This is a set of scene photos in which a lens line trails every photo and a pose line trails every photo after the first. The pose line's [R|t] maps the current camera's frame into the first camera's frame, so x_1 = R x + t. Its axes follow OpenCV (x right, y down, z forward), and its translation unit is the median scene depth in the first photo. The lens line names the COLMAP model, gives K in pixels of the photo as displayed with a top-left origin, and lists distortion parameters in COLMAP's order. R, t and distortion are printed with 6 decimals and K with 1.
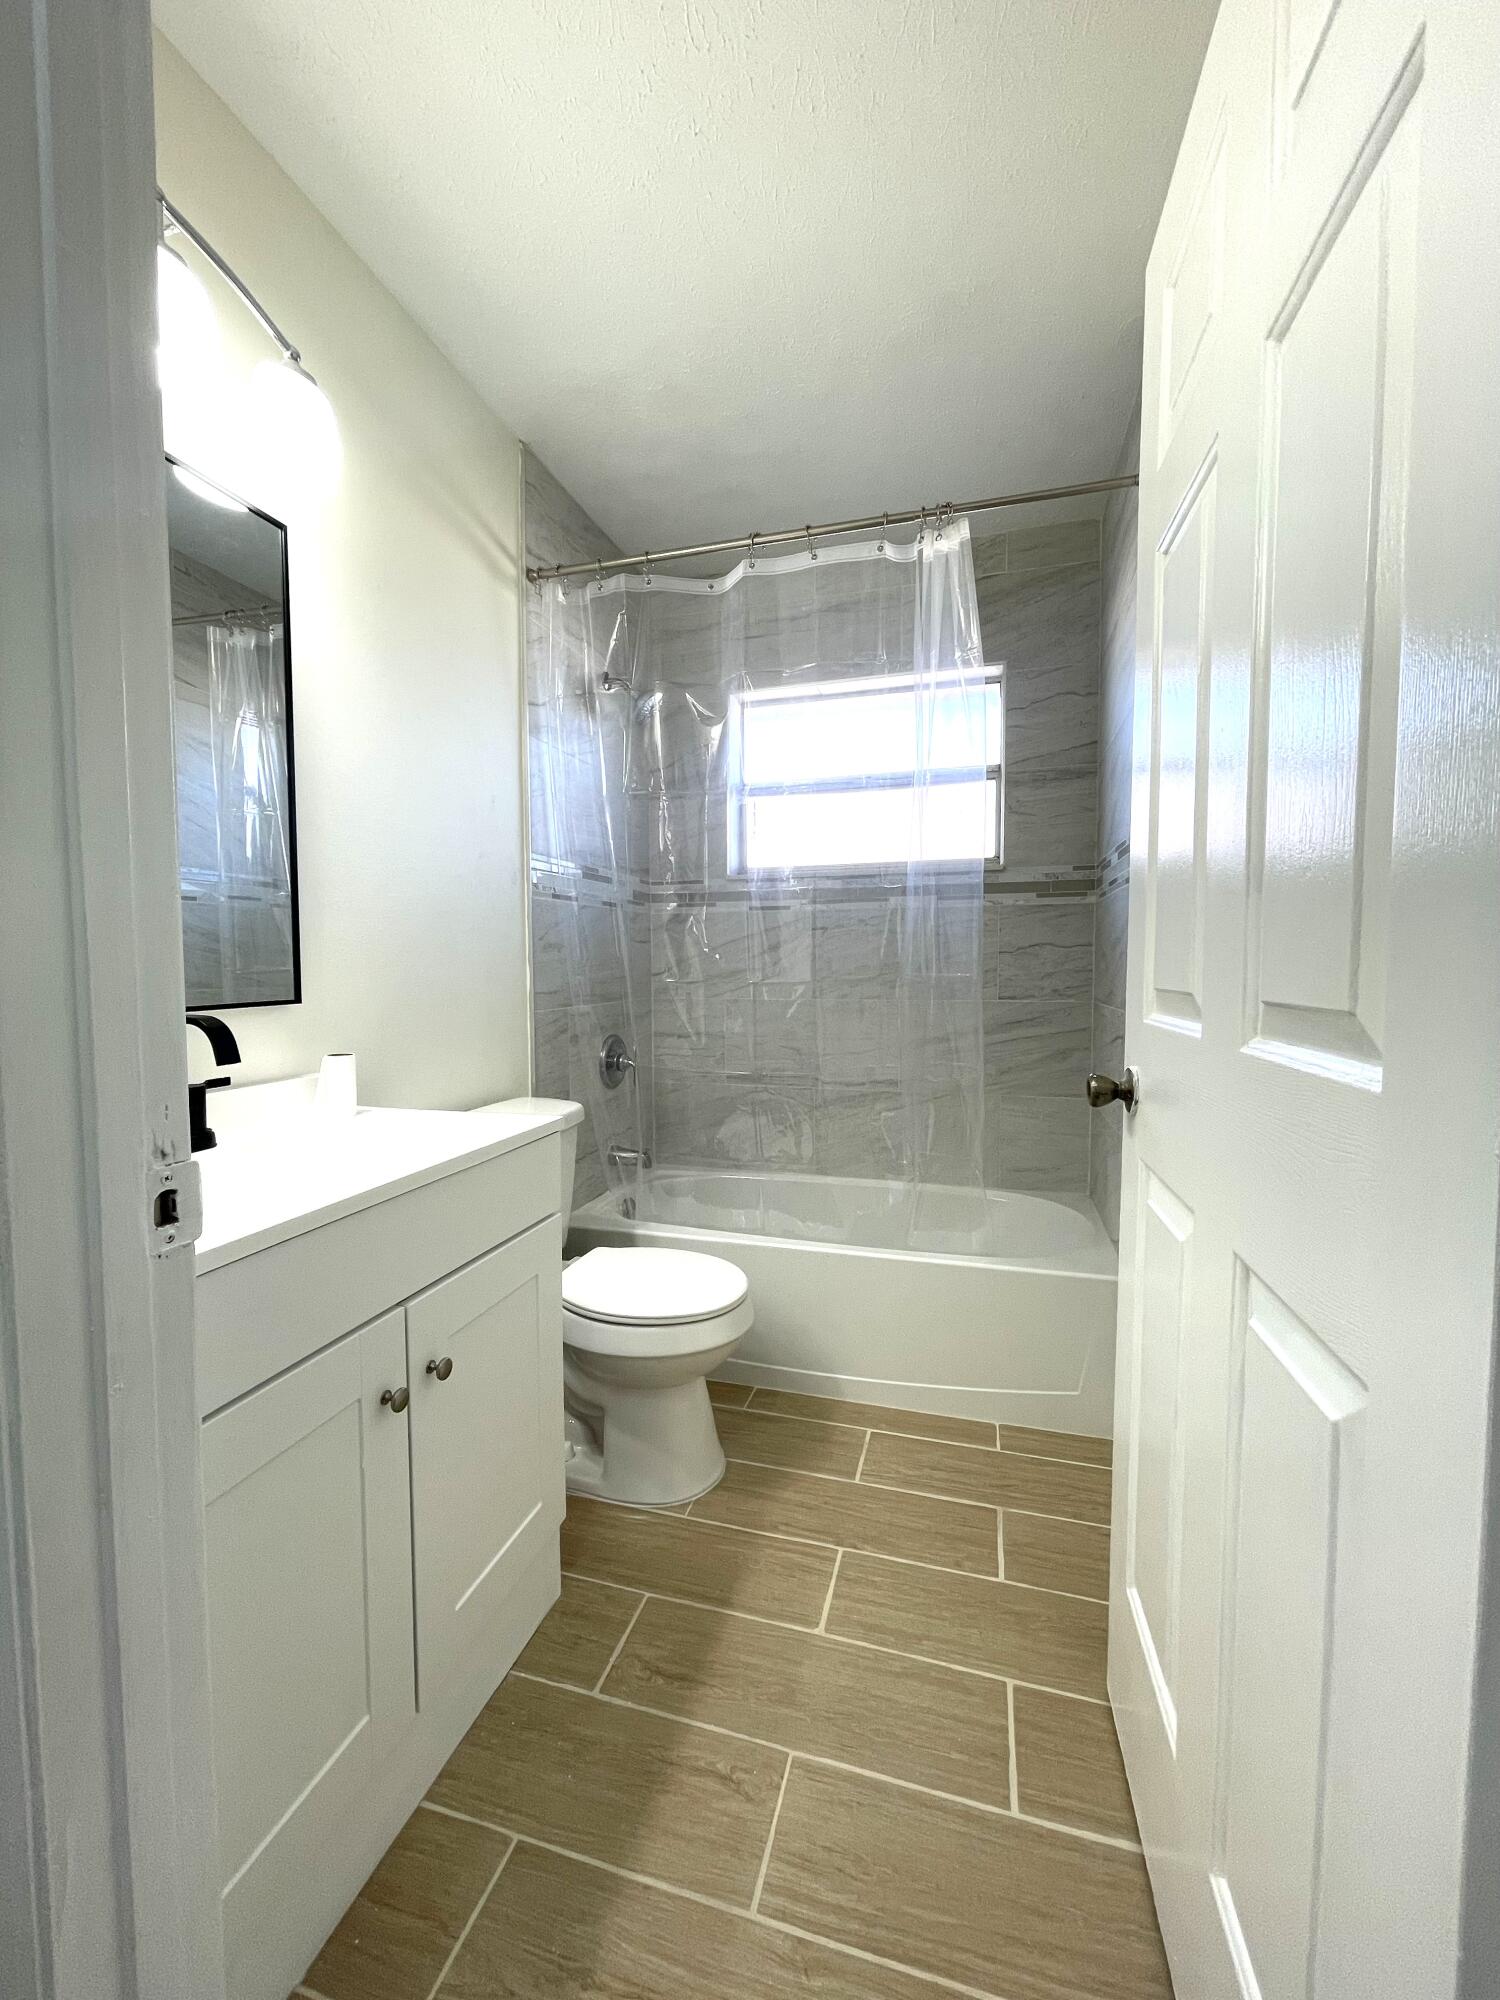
lens RADIAL K [[812.0, 0, 748.3], [0, 812.0, 1015.5], [0, 0, 1]] dist [-0.001716, -0.000244]
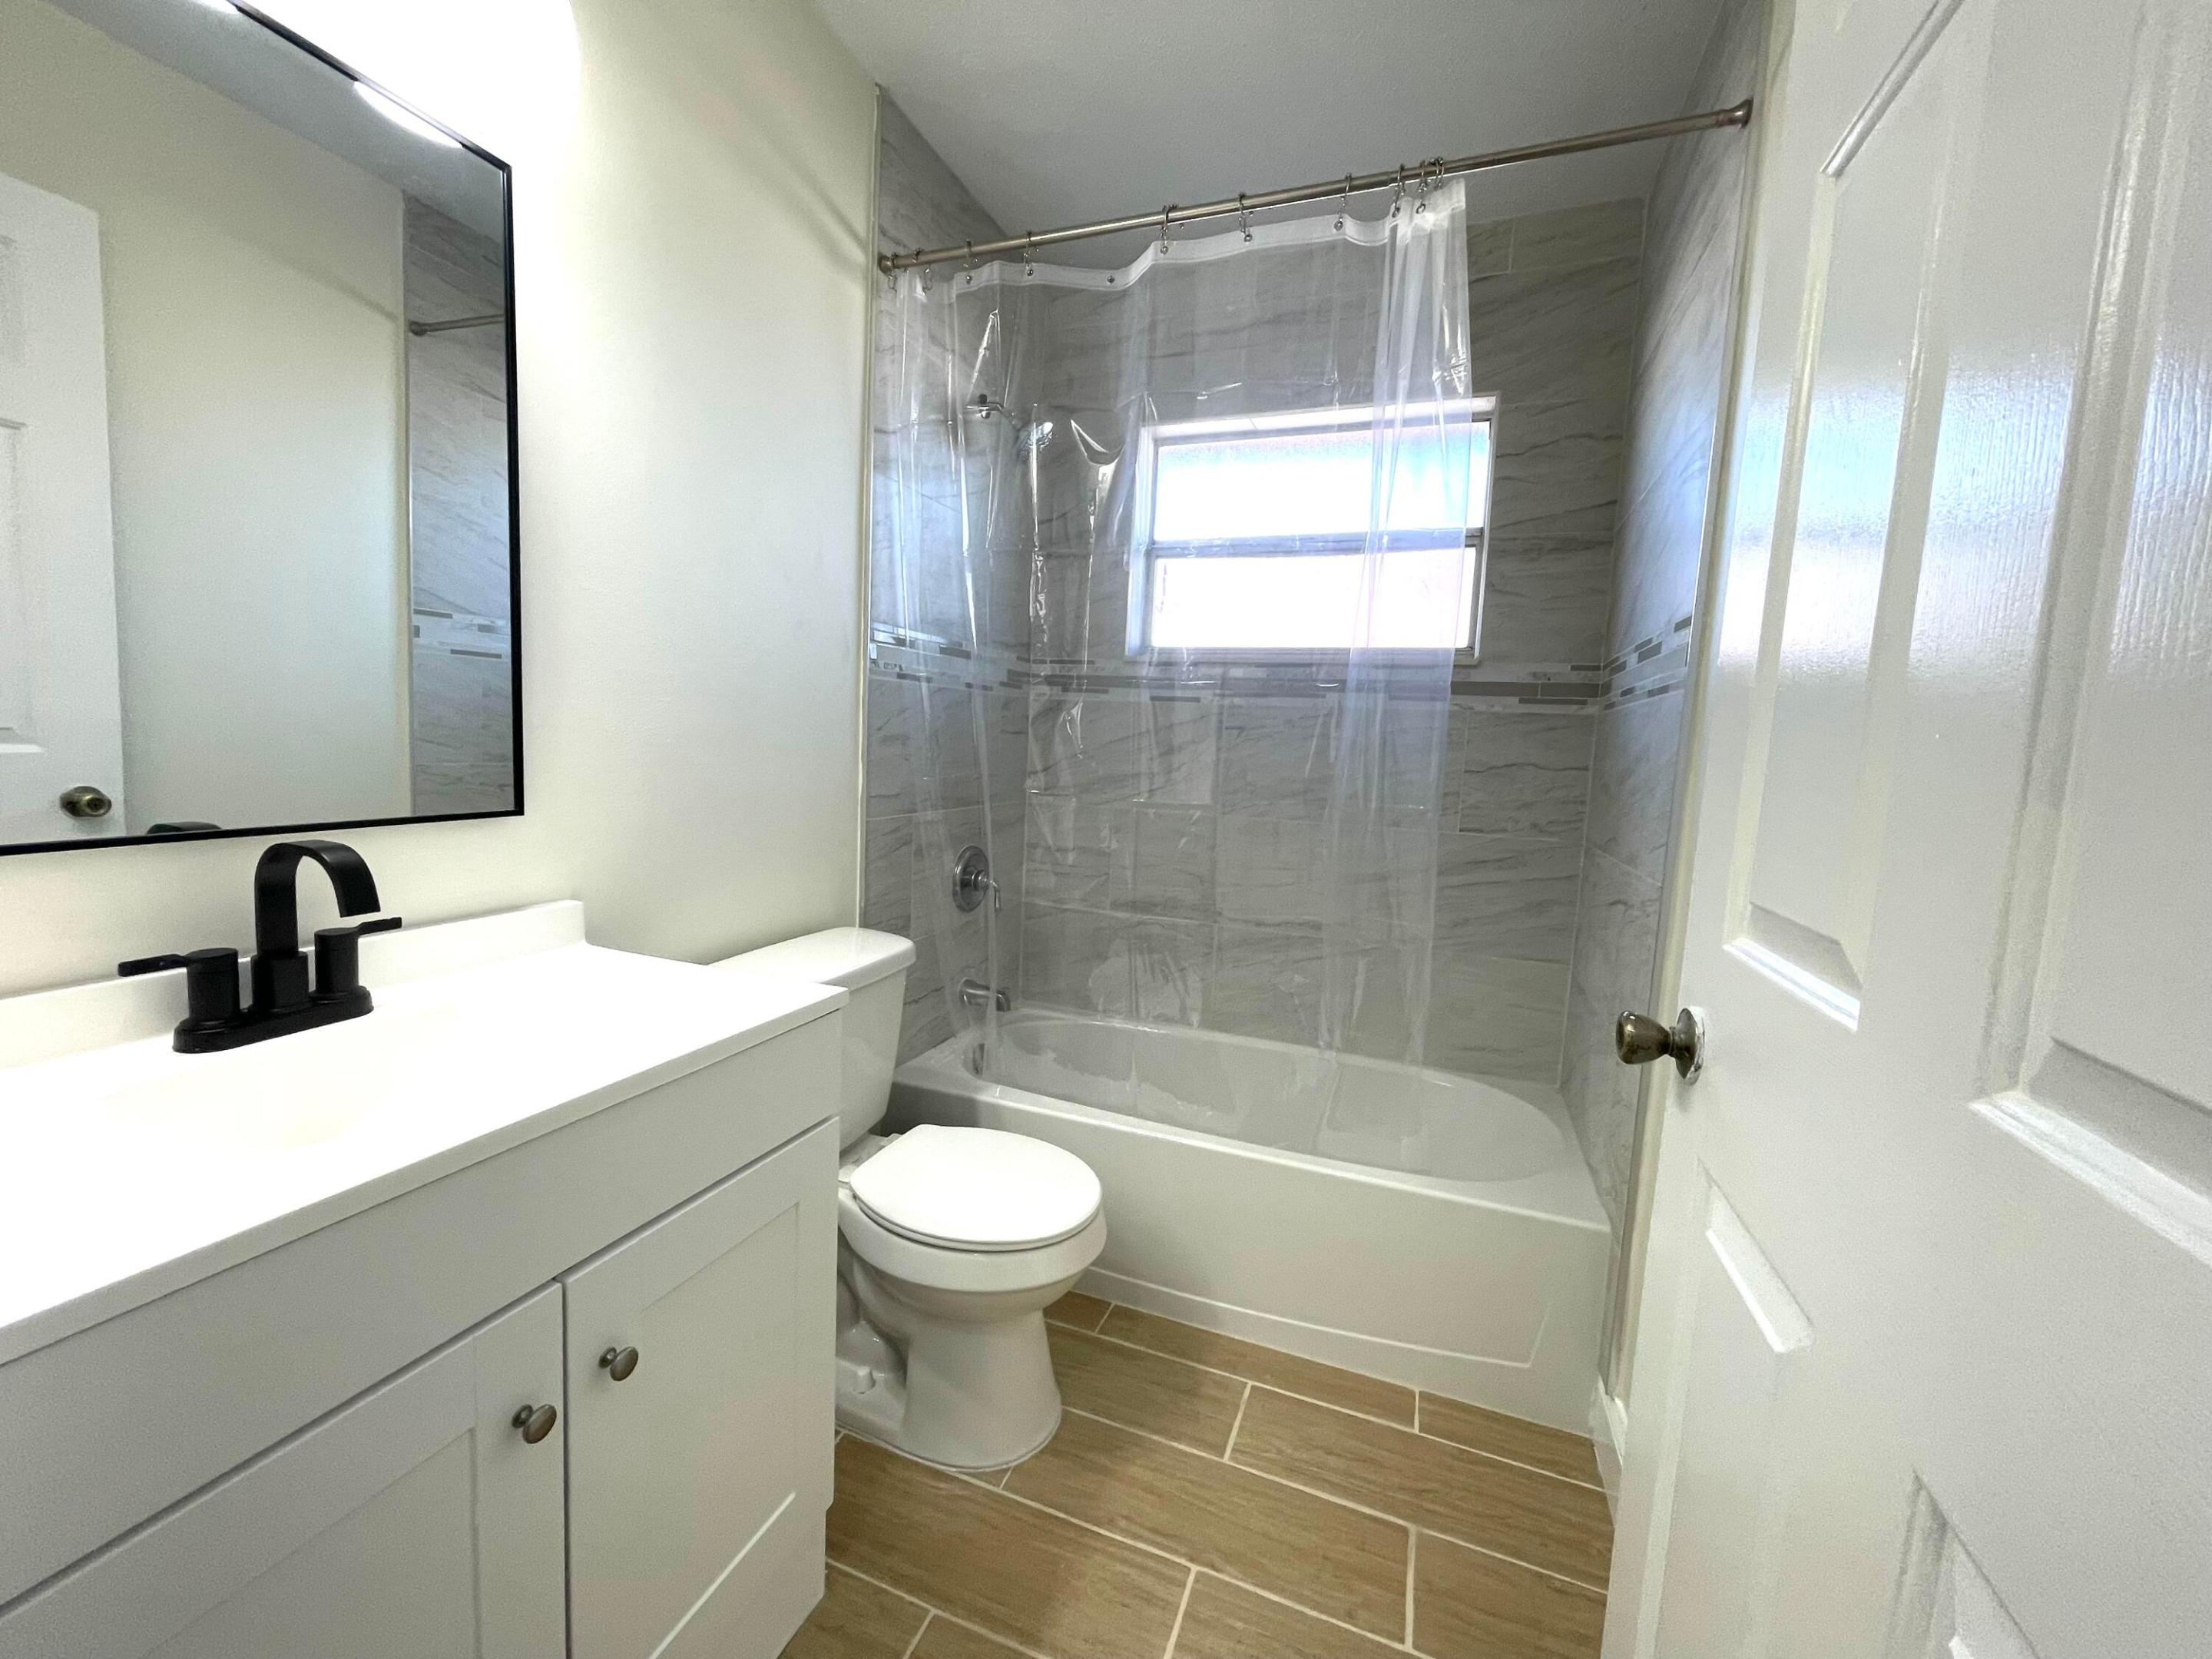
lens RADIAL K [[898.0, 0, 1096.5], [0, 898.0, 833.8], [0, 0, 1]] dist [-0.001716, -0.000244]
pose [[0.995199, 0.058723, -0.078295, 0.035613], [-0.055600, 0.997591, 0.041484, -0.041679], [0.080543, -0.036932, 0.996067, 0.134358]]
